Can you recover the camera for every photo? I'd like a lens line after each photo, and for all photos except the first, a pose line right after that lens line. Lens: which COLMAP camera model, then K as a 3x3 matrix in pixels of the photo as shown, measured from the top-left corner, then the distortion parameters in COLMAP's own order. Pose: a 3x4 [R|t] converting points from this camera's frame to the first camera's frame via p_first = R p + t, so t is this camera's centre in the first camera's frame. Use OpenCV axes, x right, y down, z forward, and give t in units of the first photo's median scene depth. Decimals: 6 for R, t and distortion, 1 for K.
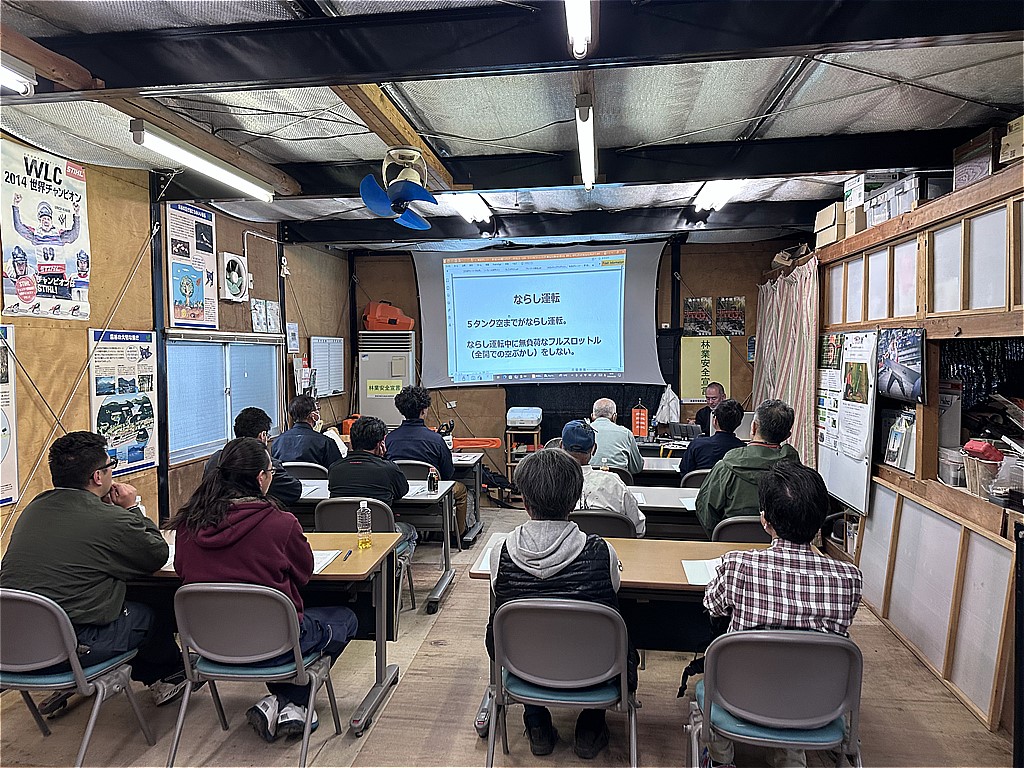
lens RADIAL K [[716.0, 0, 514.7], [0, 716.0, 382.1], [0, 0, 1]] dist [0.000637, -0.012500]
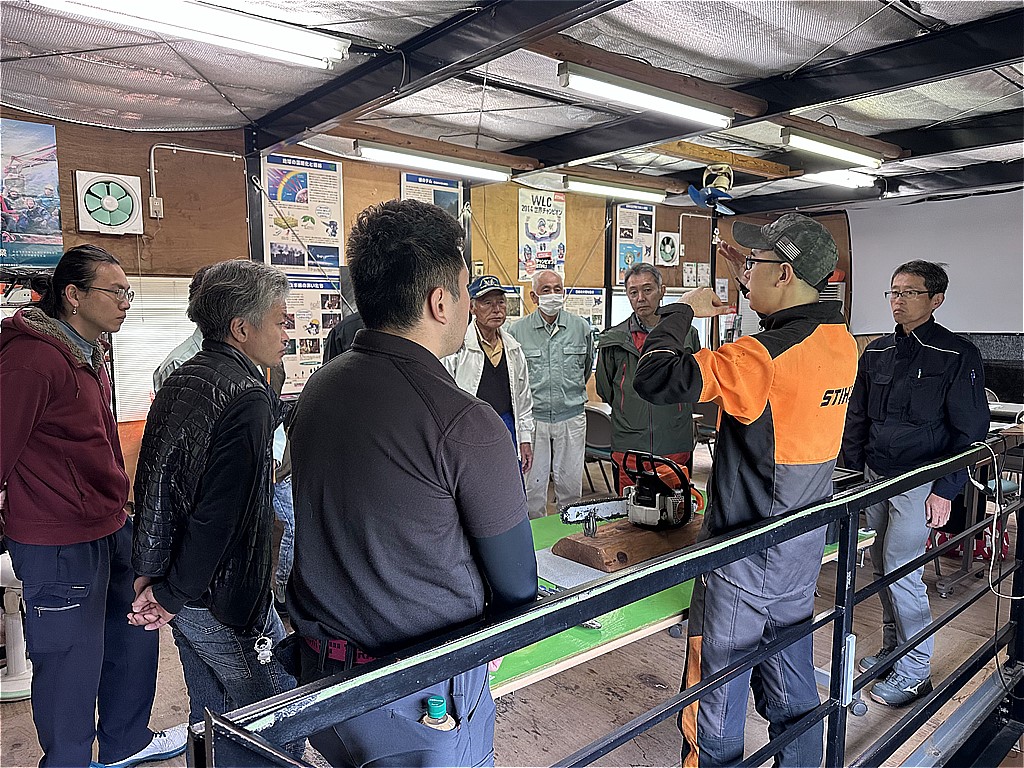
lens RADIAL K [[716.0, 0, 511.0], [0, 716.0, 387.0], [0, 0, 1]] dist [0.000637, -0.012500]
pose [[0.729378, 0.069309, -0.680591, 0.464092], [-0.022713, 0.996760, 0.077165, 0.032503], [0.683734, -0.040825, 0.728588, -0.336944]]
